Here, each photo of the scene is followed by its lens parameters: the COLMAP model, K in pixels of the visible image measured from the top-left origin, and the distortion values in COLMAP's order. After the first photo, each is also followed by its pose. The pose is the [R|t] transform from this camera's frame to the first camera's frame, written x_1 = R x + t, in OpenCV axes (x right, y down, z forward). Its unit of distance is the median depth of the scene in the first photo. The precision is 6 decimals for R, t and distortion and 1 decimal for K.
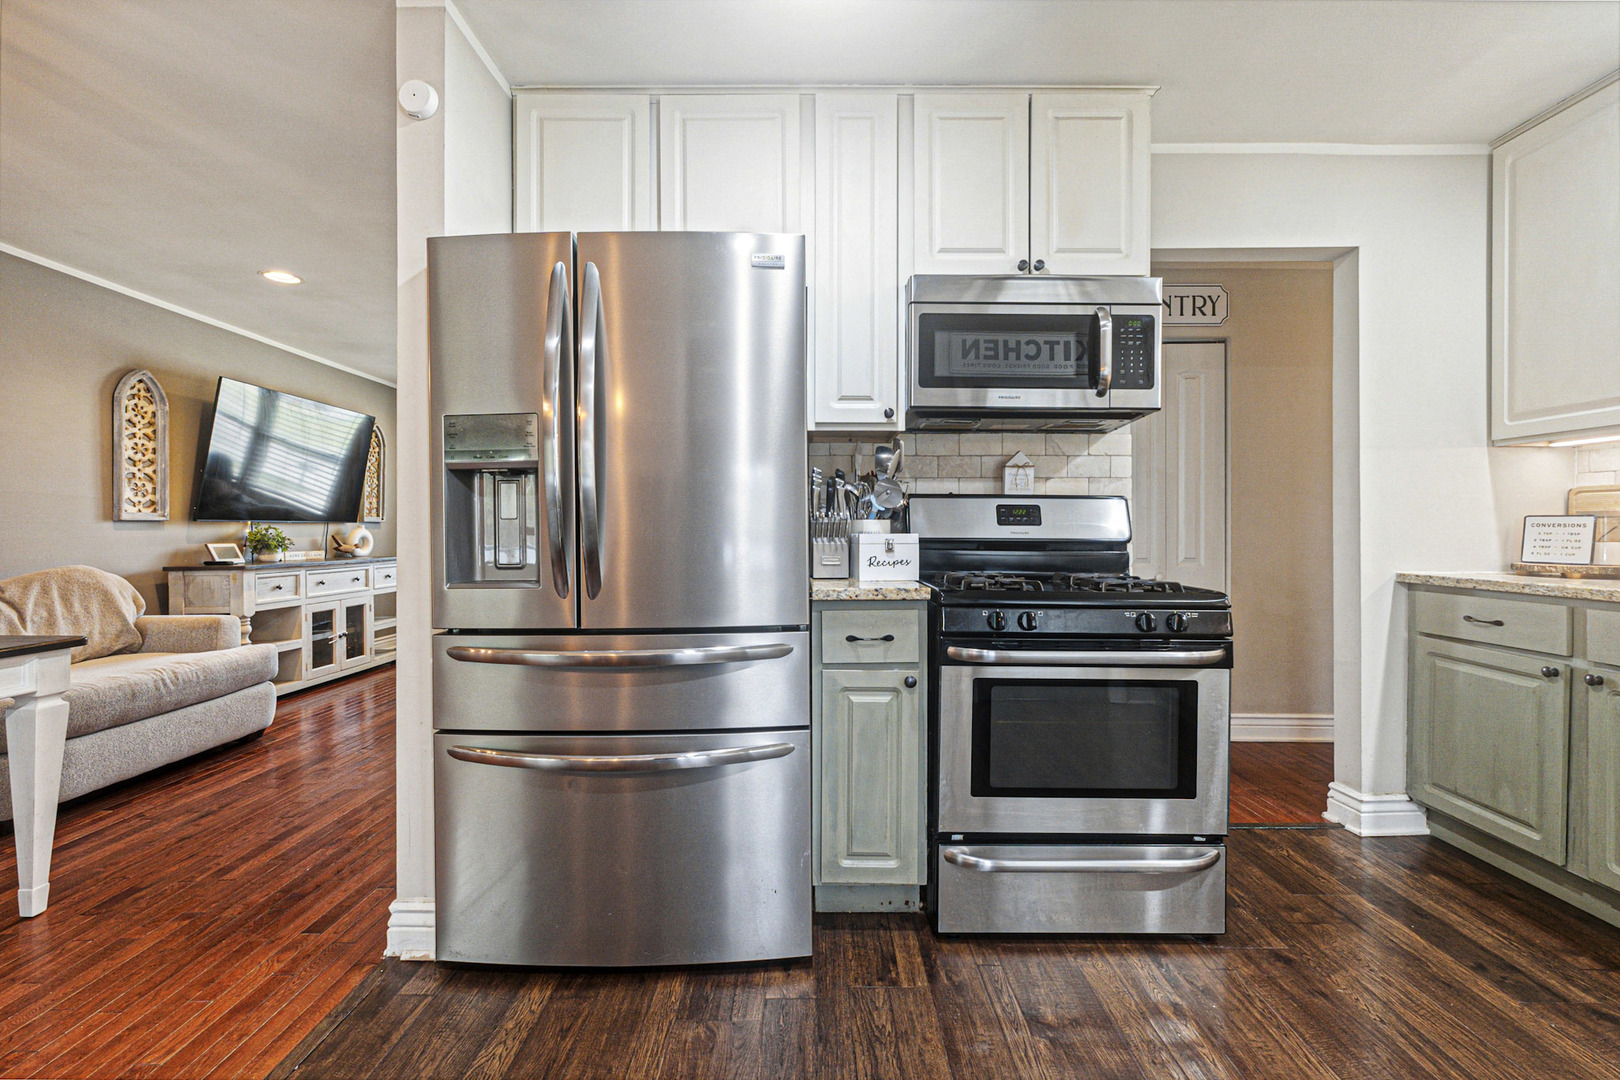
lens RADIAL K [[710.8, 0, 804.5], [0, 710.8, 529.5], [0, 0, 1]] dist [0.000919, 0.003038]
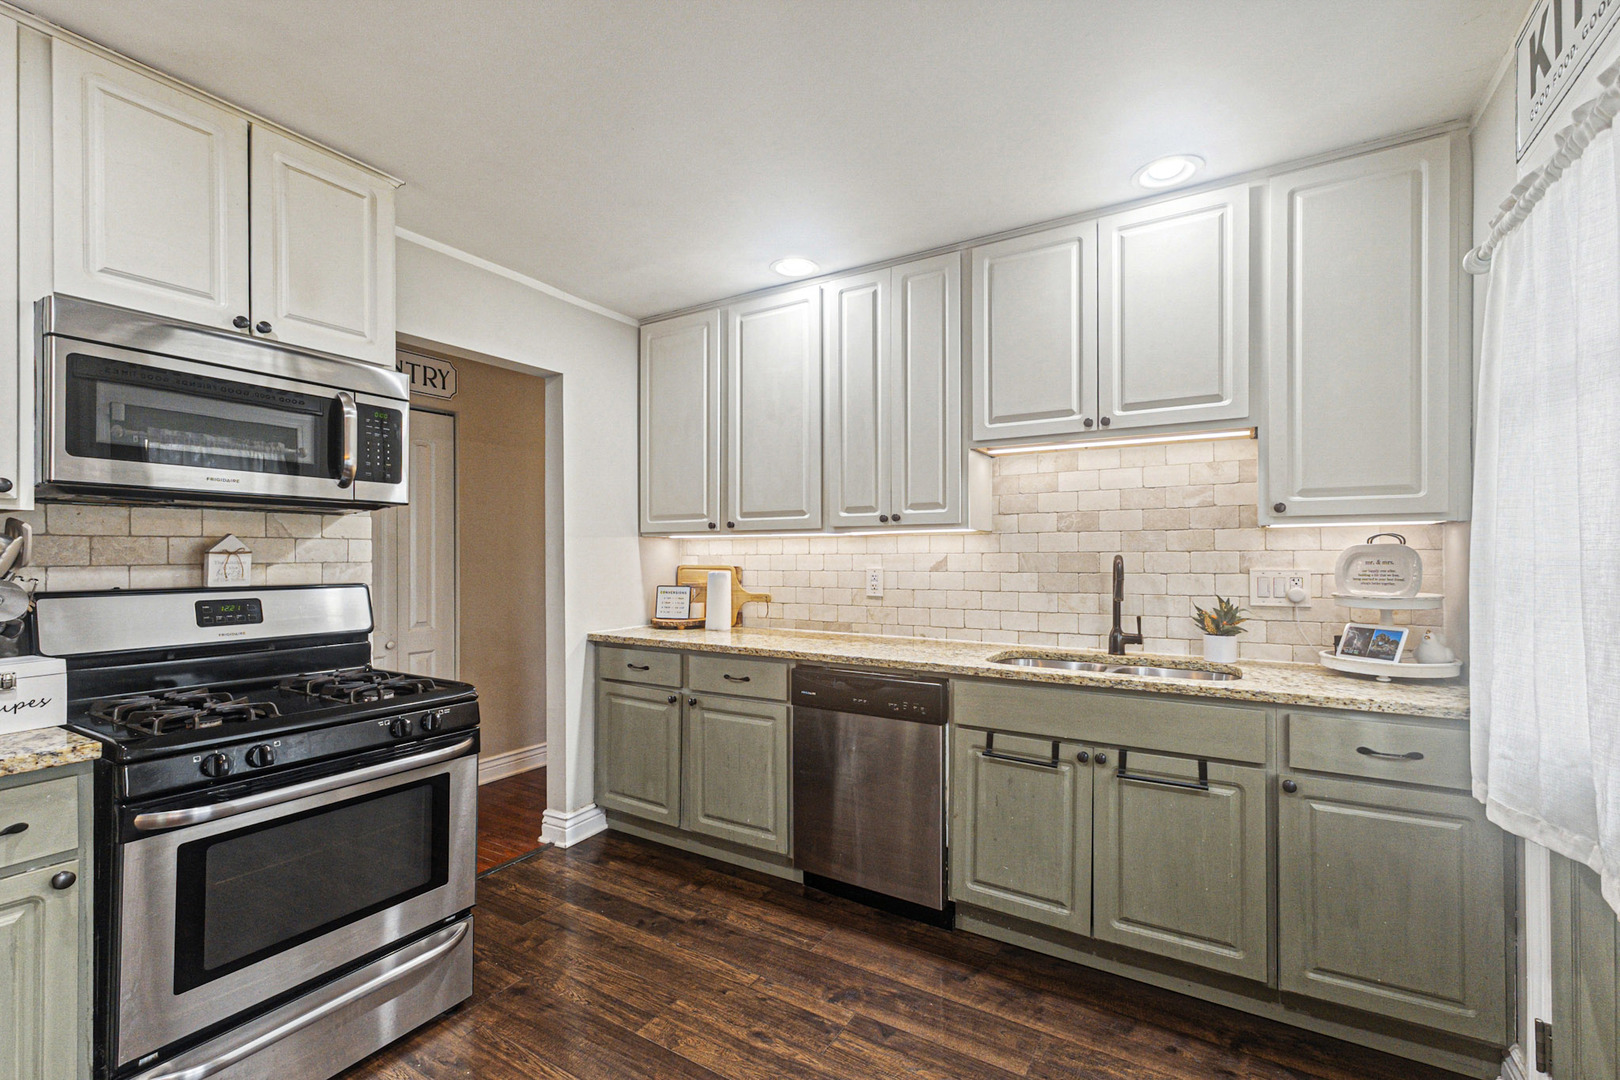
lens RADIAL K [[710.8, 0, 817.5], [0, 710.8, 552.2], [0, 0, 1]] dist [0.000919, 0.003038]
pose [[0.514338, -0.001151, 0.857587, -0.065867], [0.001144, 0.999999, 0.000656, -0.099012], [-0.857587, 0.000644, 0.514339, -0.020109]]
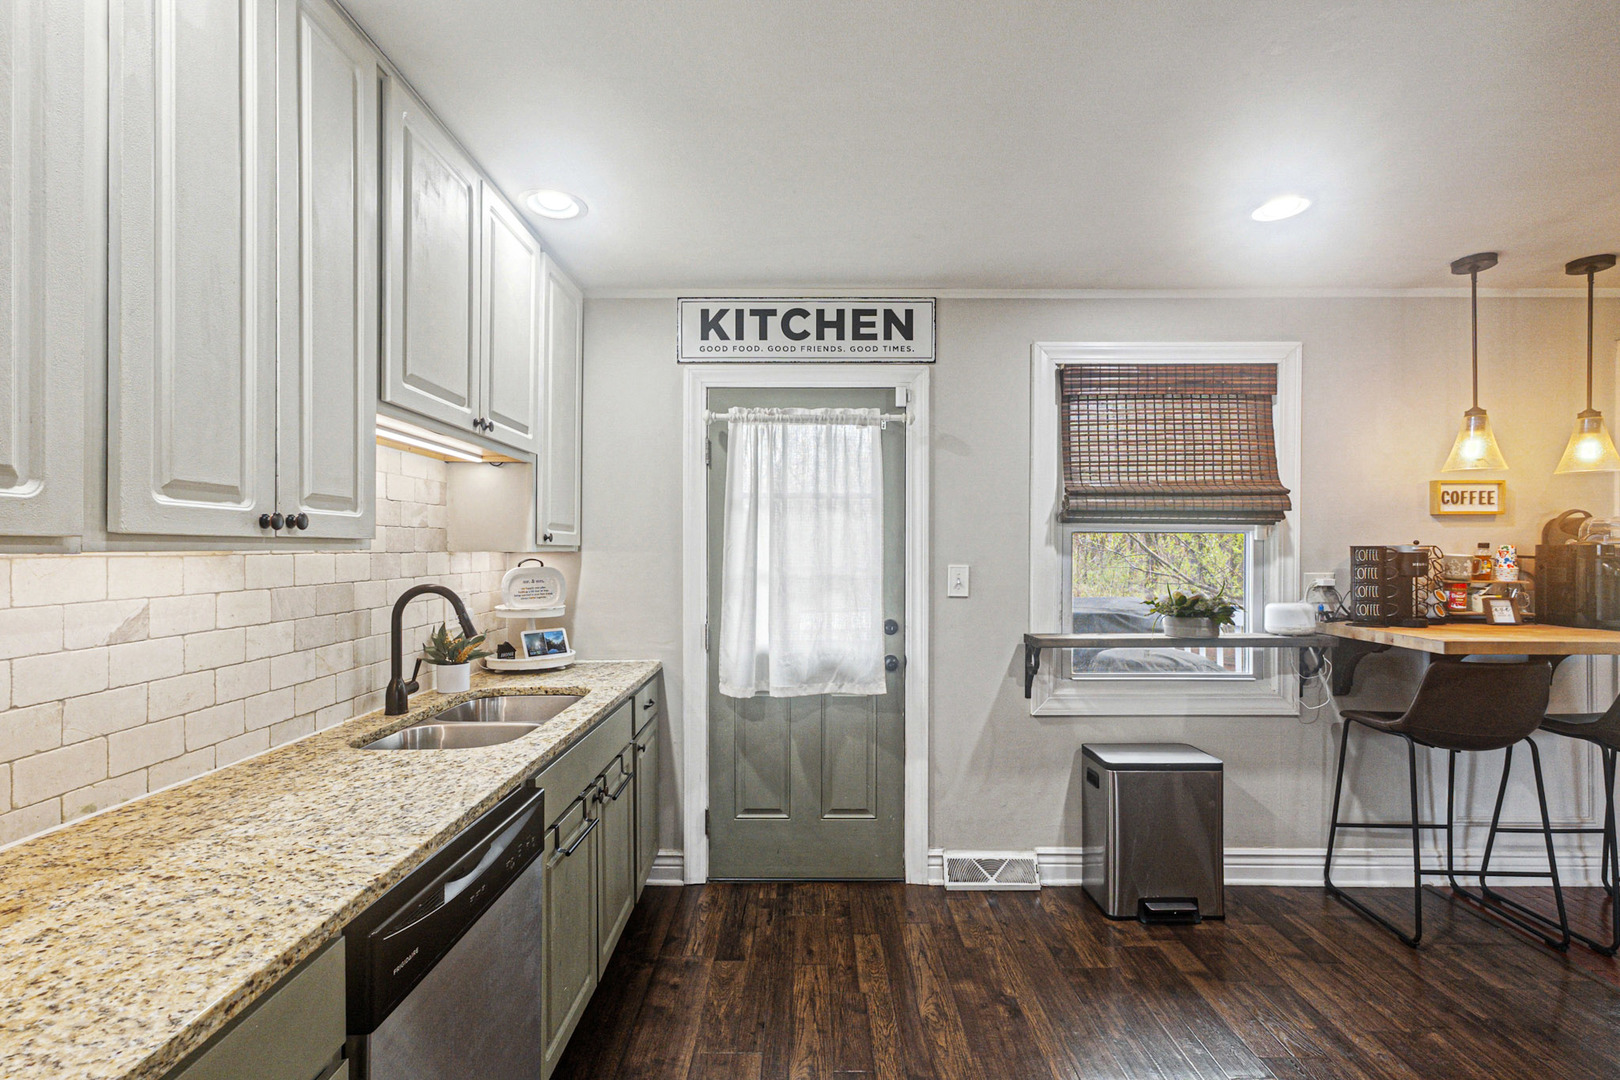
lens RADIAL K [[710.8, 0, 805.5], [0, 710.8, 548.4], [0, 0, 1]] dist [0.000919, 0.003038]
pose [[-0.999998, -0.001689, 0.000875, 0.689662], [-0.001695, 0.999979, -0.006313, -0.134949], [-0.000865, -0.006314, -0.999980, 1.091386]]
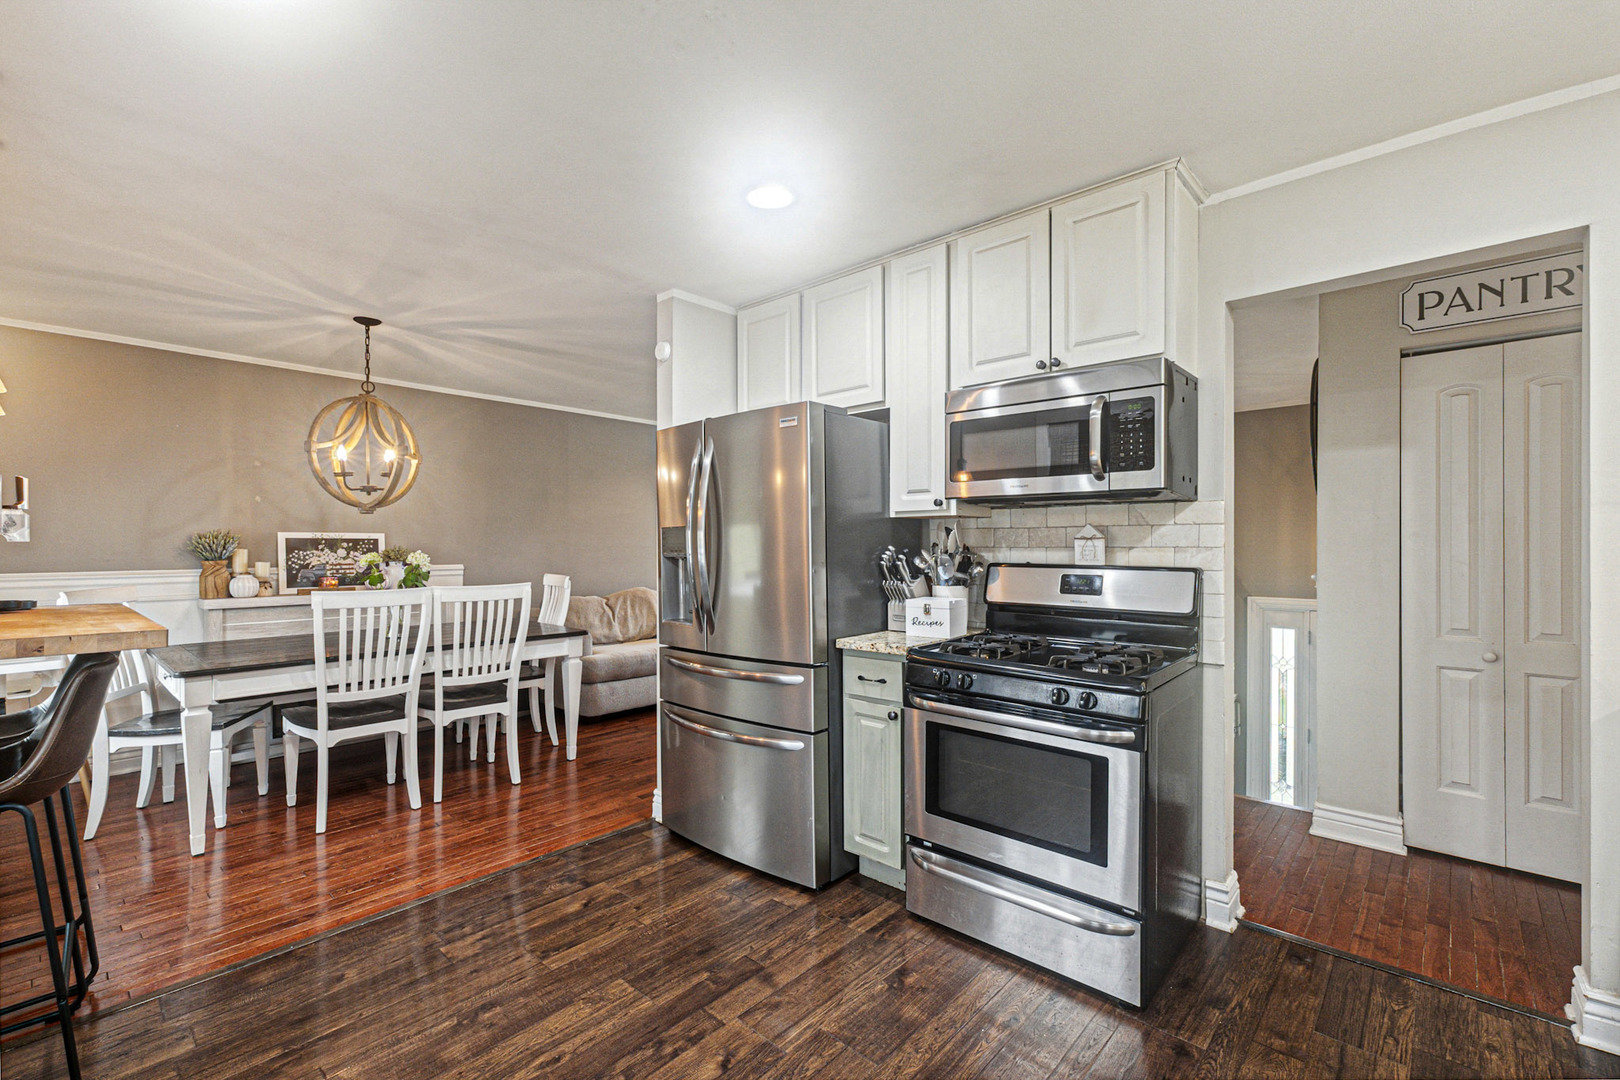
lens RADIAL K [[710.8, 0, 800.0], [0, 710.8, 541.7], [0, 0, 1]] dist [0.000919, 0.003038]
pose [[0.732981, -0.005348, -0.680228, 0.789728], [0.005807, 0.999982, -0.001604, -0.094089], [0.680224, -0.002775, 0.732999, -0.079303]]
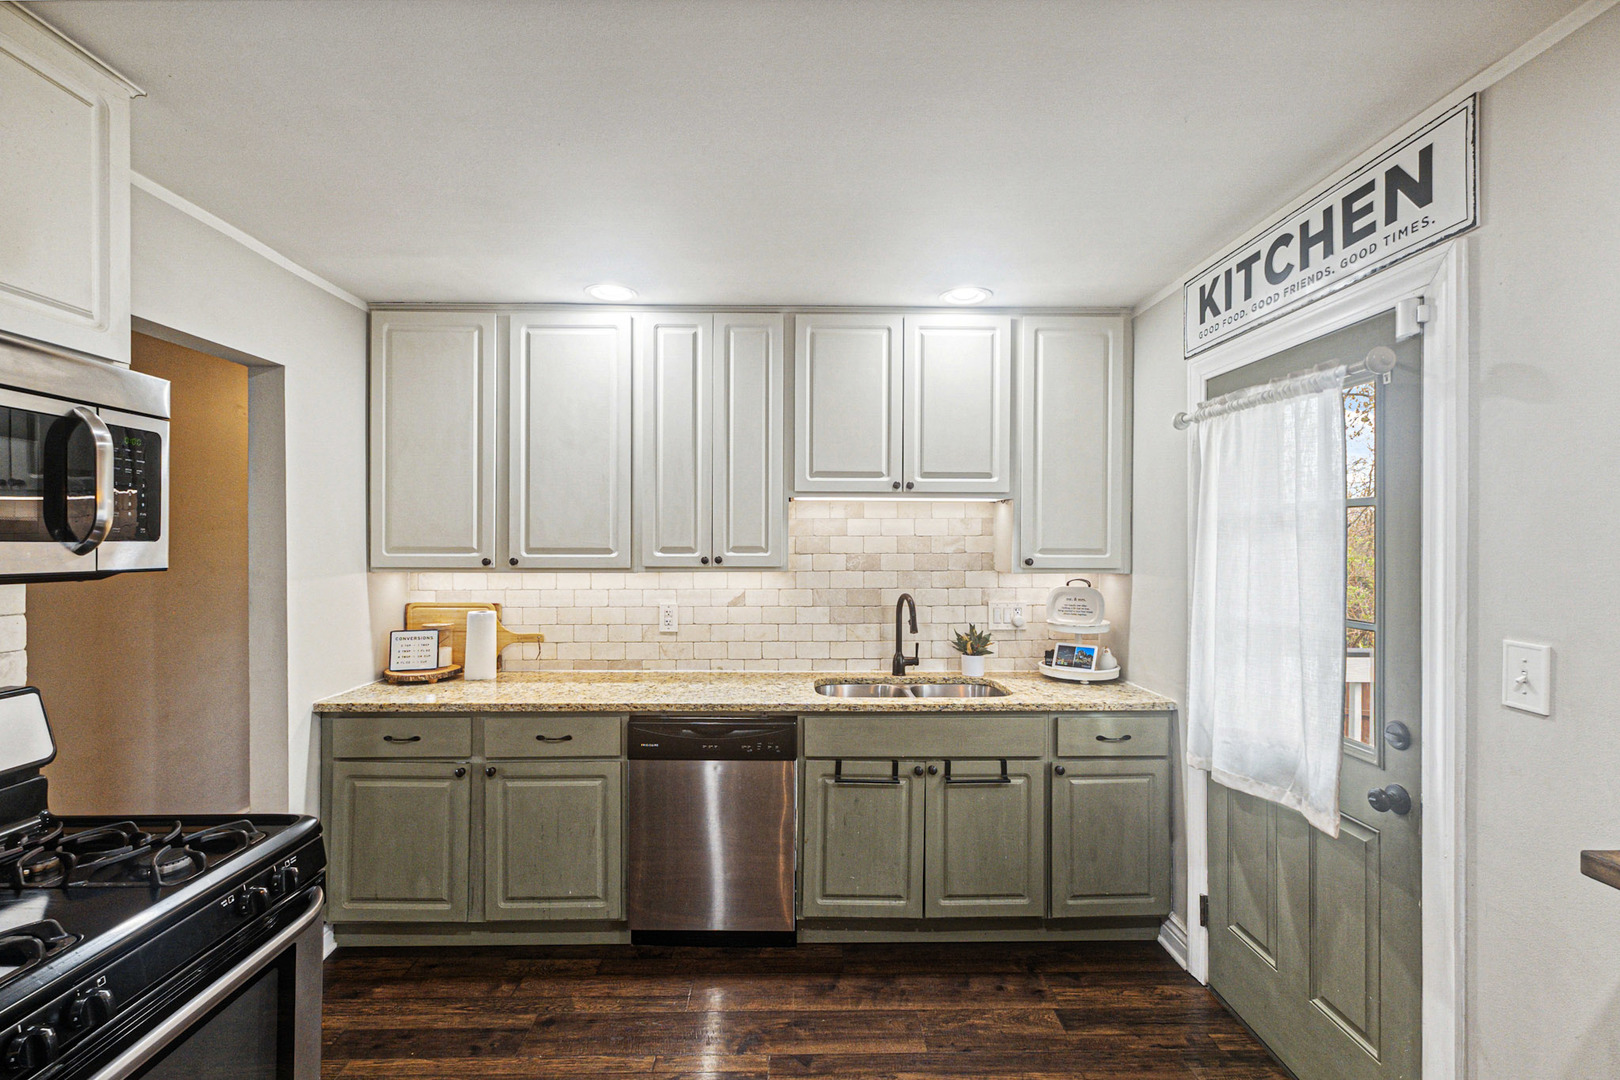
lens RADIAL K [[710.8, 0, 813.2], [0, 710.8, 543.0], [0, 0, 1]] dist [0.000919, 0.003038]
pose [[-0.028455, -0.004880, 0.999583, -0.210515], [-0.005997, 0.999971, 0.004711, -0.198070], [-0.999577, -0.005861, -0.028484, 0.379296]]
